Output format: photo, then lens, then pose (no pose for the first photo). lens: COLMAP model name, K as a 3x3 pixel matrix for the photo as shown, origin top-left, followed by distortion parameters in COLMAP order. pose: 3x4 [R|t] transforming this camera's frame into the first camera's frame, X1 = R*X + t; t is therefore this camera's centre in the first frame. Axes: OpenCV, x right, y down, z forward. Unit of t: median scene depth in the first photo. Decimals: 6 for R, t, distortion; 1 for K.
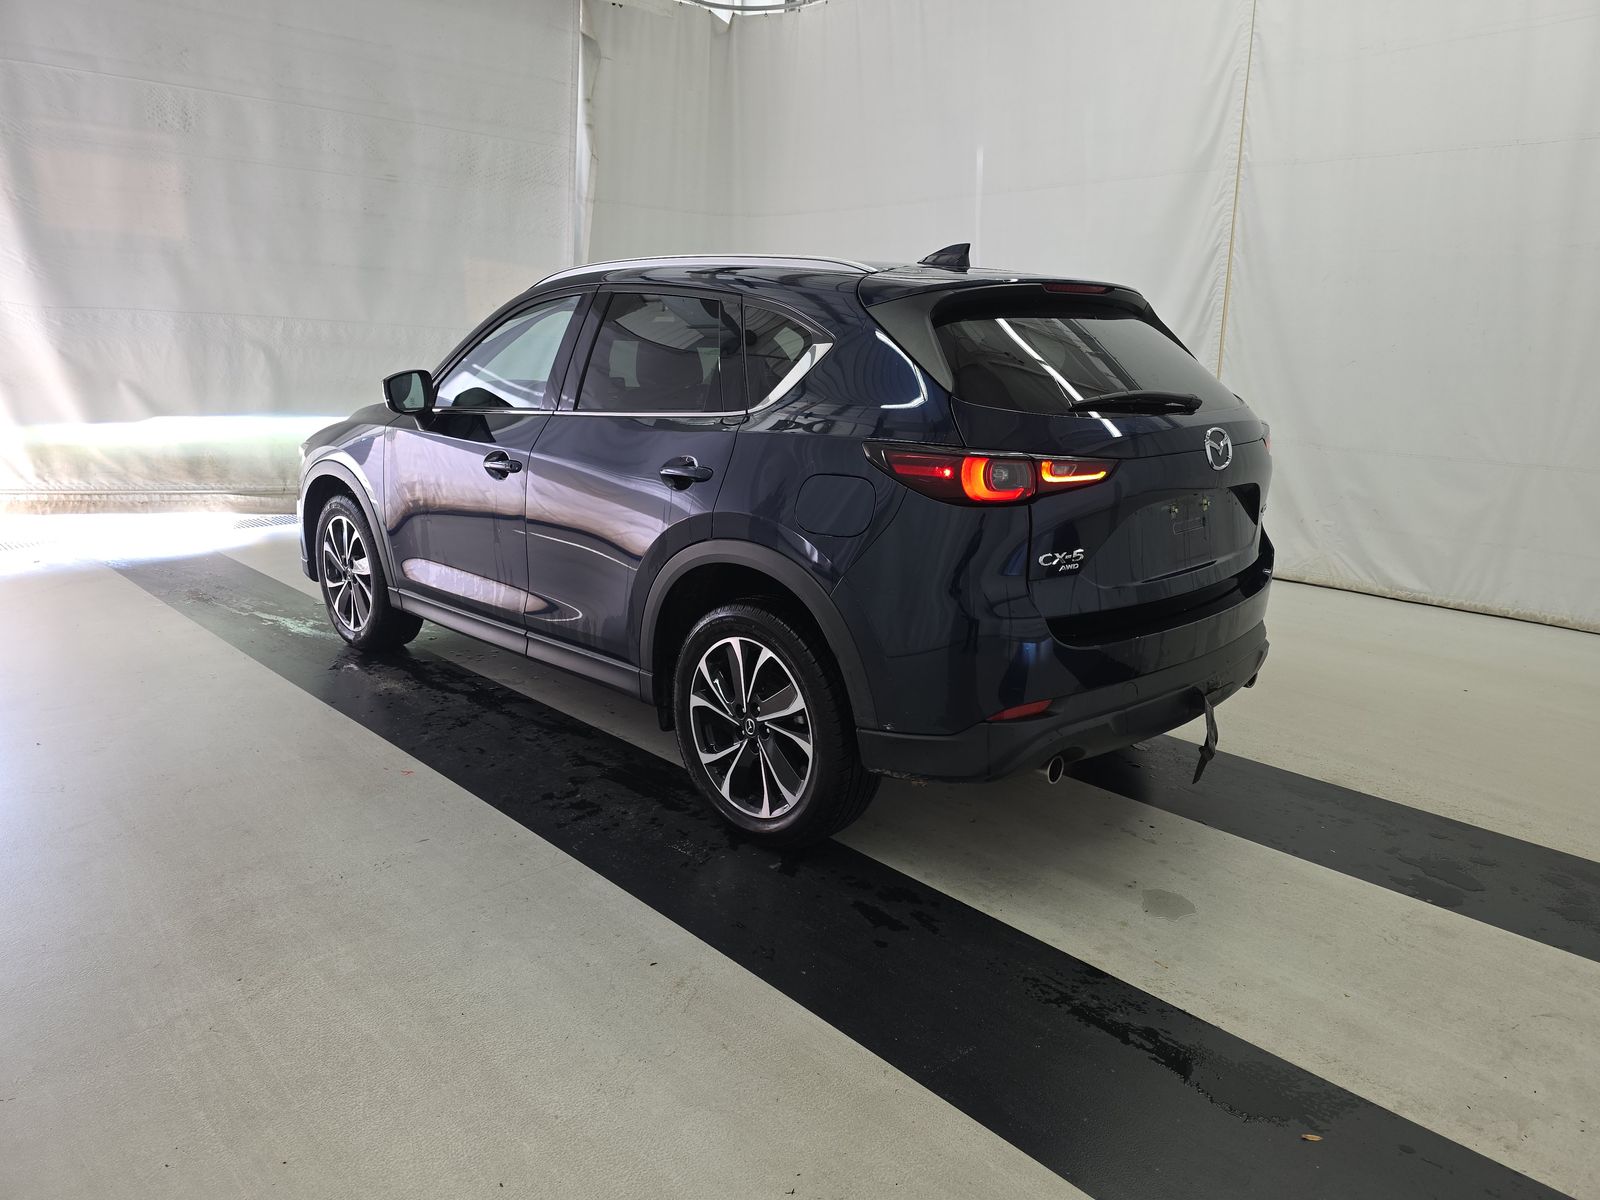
lens RADIAL K [[1089.4, 0, 799.8], [0, 1089.4, 608.1], [0, 0, 1]] dist [0.024756, -0.028877]
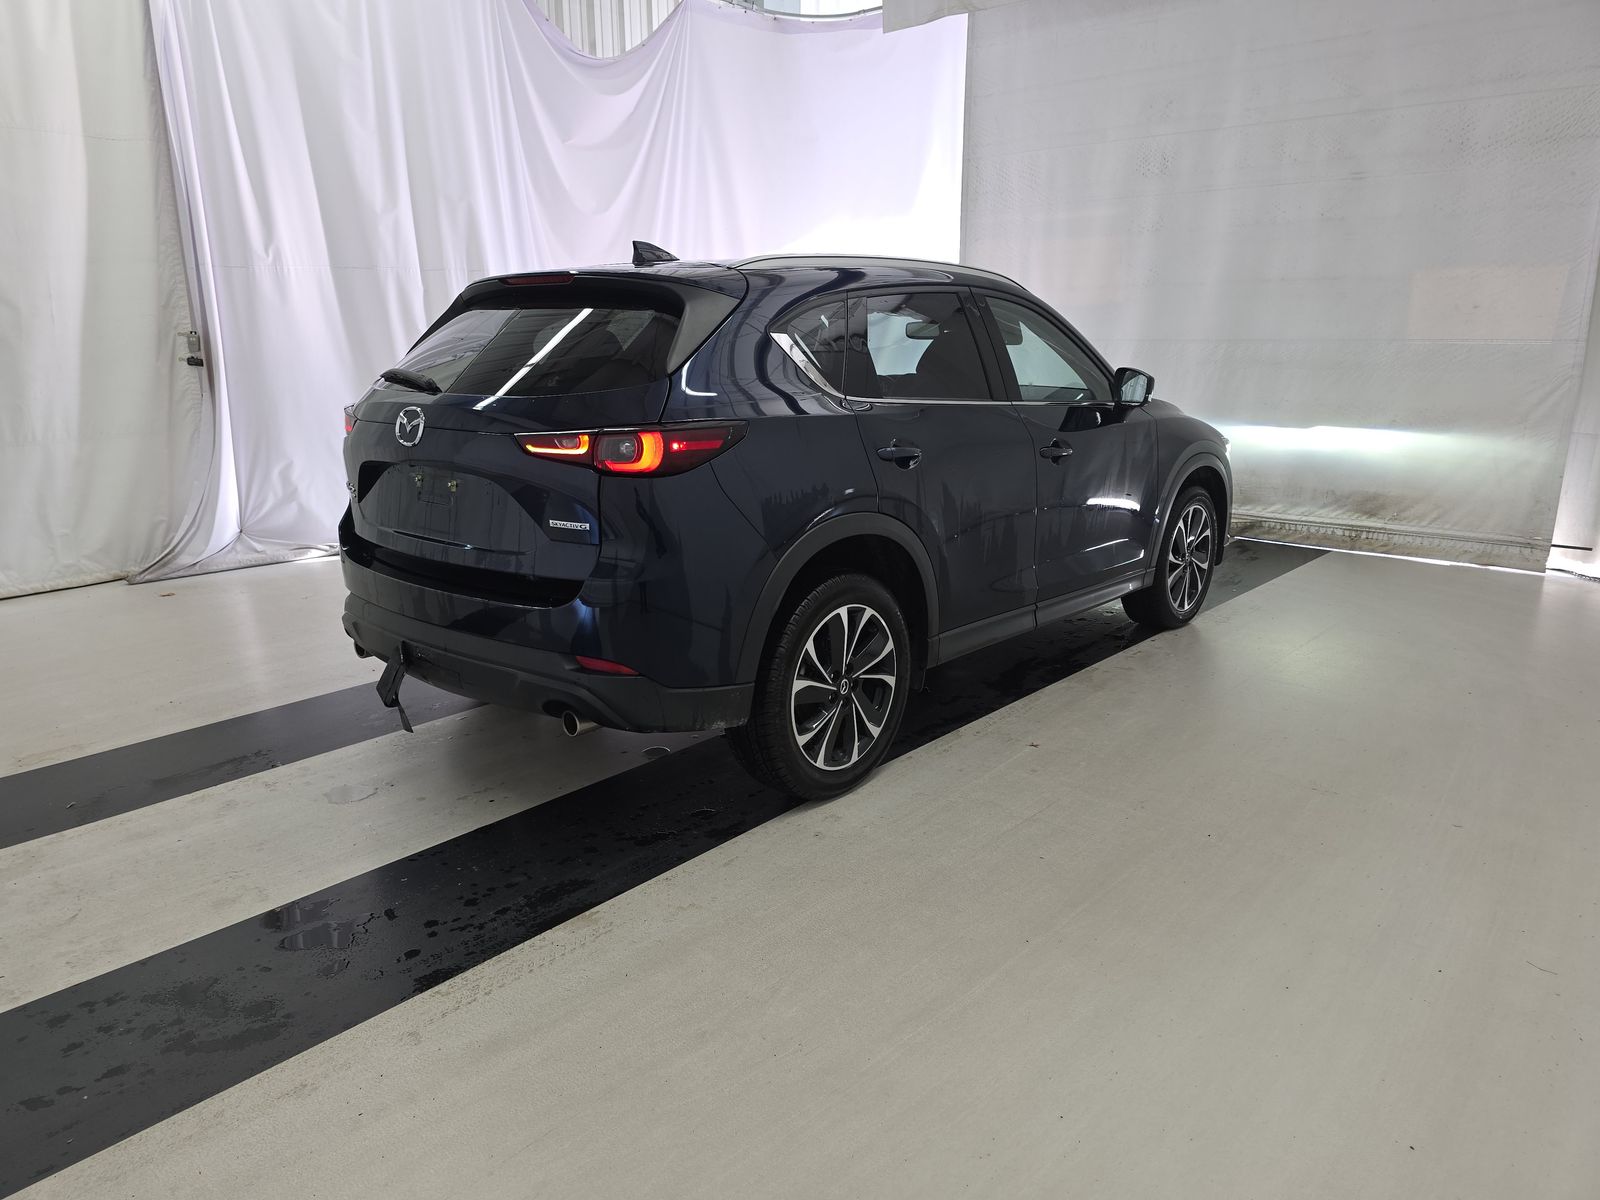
lens RADIAL K [[1089.4, 0, 799.8], [0, 1089.4, 608.1], [0, 0, 1]] dist [0.024756, -0.028877]
pose [[0.054498, 0.227366, -0.972283, 1.601989], [-0.244500, 0.947126, 0.207779, -0.317053], [0.968117, 0.226400, 0.107207, 1.402138]]
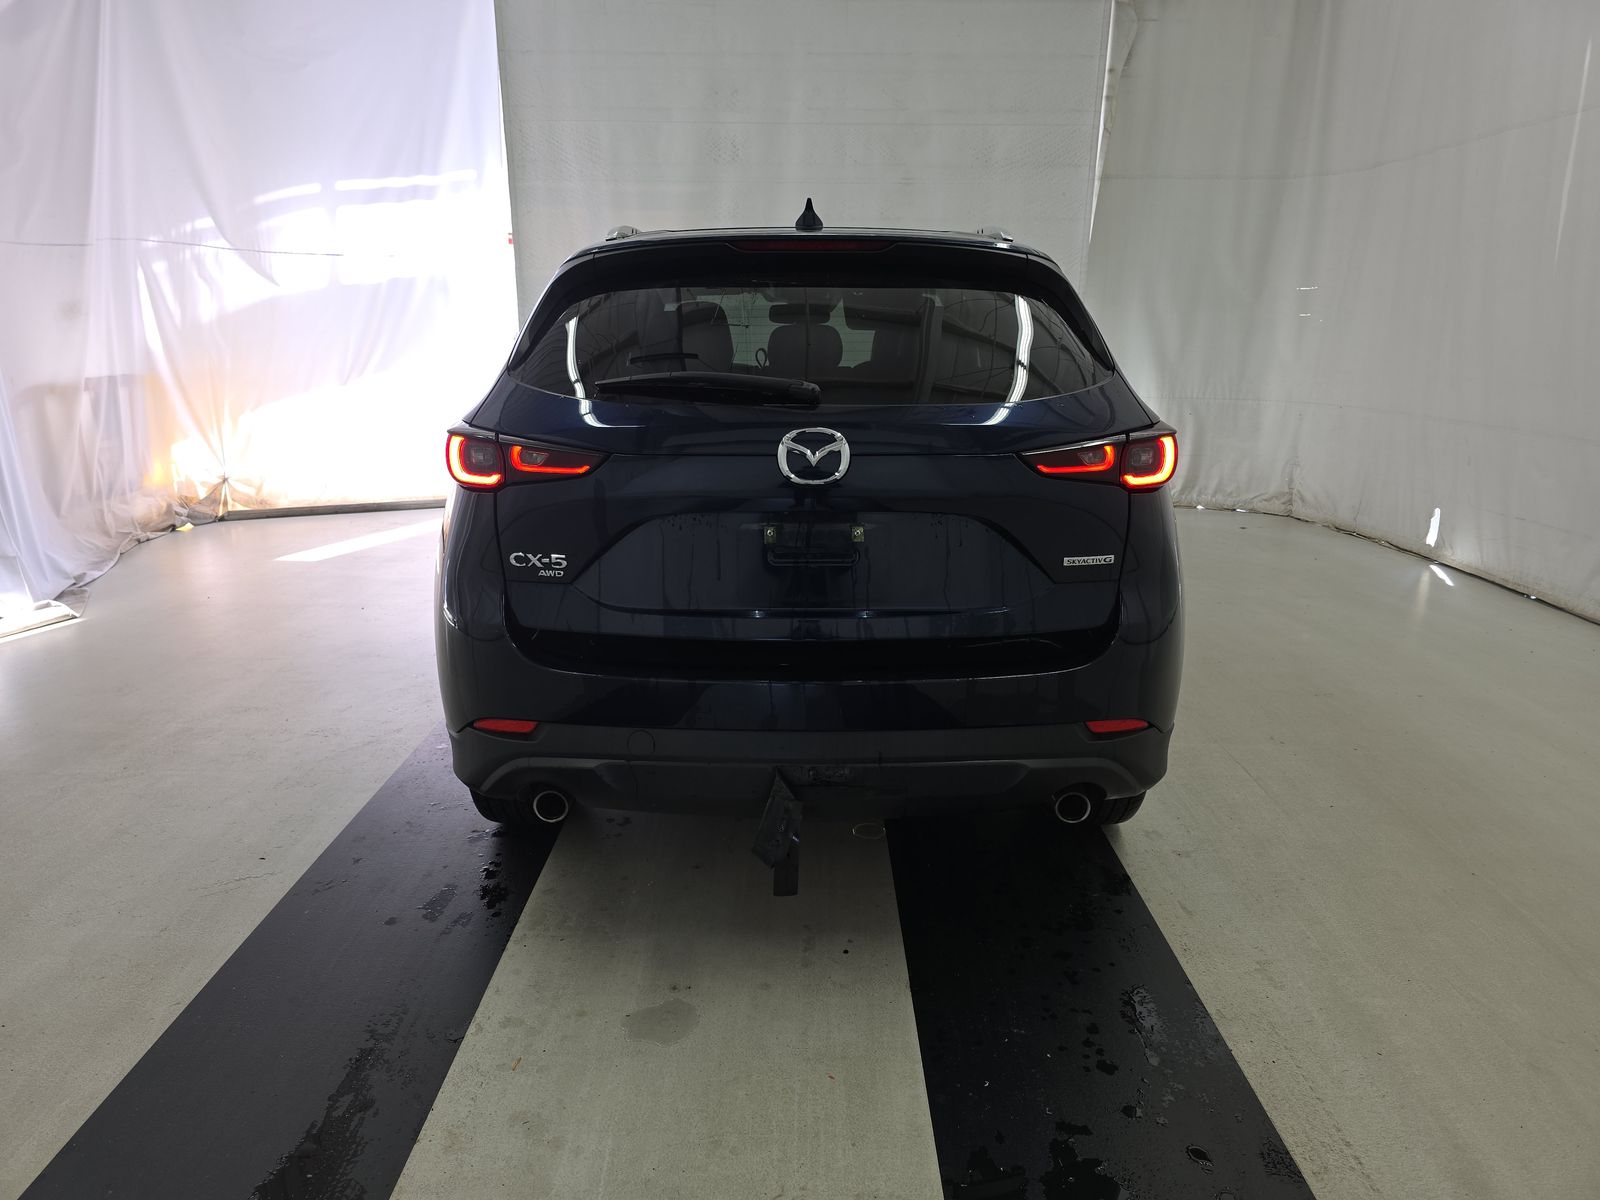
lens RADIAL K [[1089.4, 0, 799.8], [0, 1089.4, 608.1], [0, 0, 1]] dist [0.024756, -0.028877]
pose [[0.701089, 0.169743, -0.692577, 0.973399], [-0.169281, 0.983108, 0.069588, -0.102380], [0.692690, 0.068453, 0.717980, 0.519030]]
